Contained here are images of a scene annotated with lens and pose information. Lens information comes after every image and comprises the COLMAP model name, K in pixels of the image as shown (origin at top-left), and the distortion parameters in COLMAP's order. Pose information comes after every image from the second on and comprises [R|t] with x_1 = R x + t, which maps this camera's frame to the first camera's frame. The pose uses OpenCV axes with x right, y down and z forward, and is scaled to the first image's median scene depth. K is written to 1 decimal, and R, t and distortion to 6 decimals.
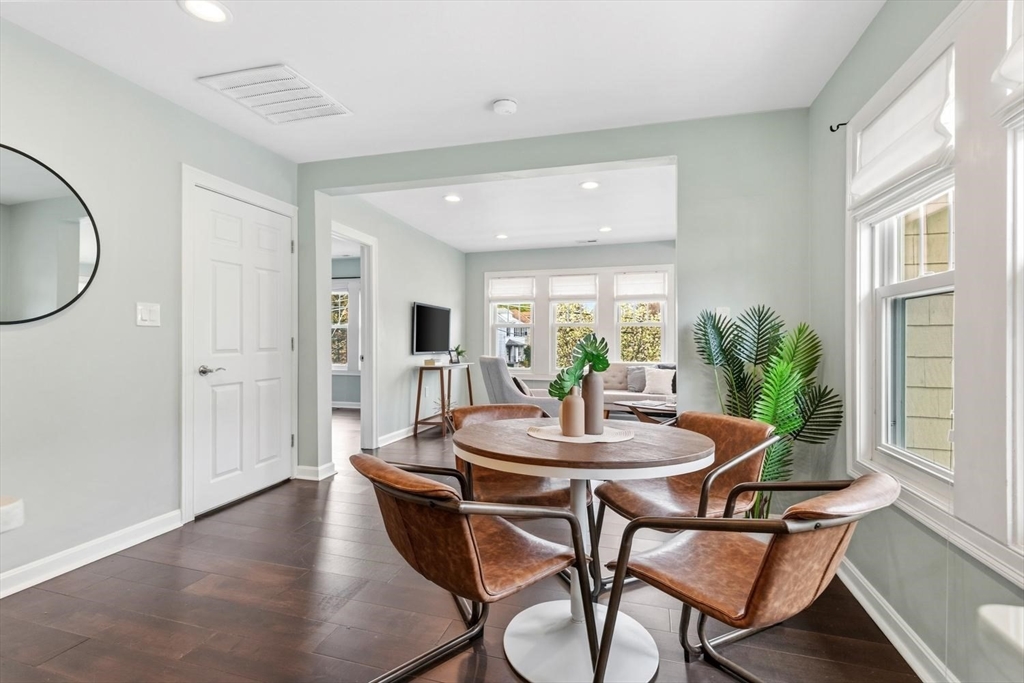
lens RADIAL K [[467.5, 0, 510.9], [0, 467.5, 342.5], [0, 0, 1]] dist [0.000564, -0.001657]
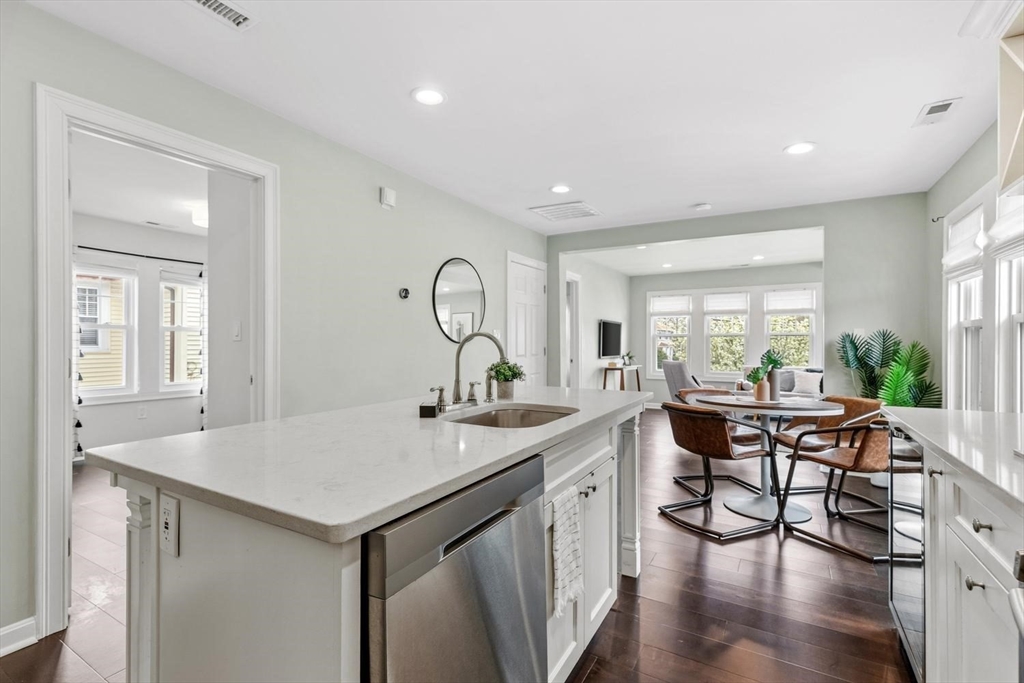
lens RADIAL K [[467.5, 0, 509.1], [0, 467.5, 344.5], [0, 0, 1]] dist [0.000564, -0.001657]
pose [[0.968022, 0.001793, -0.250859, -0.268343], [-0.002634, 0.999992, -0.003016, -0.019834], [0.250851, 0.003581, 0.968019, -0.770138]]
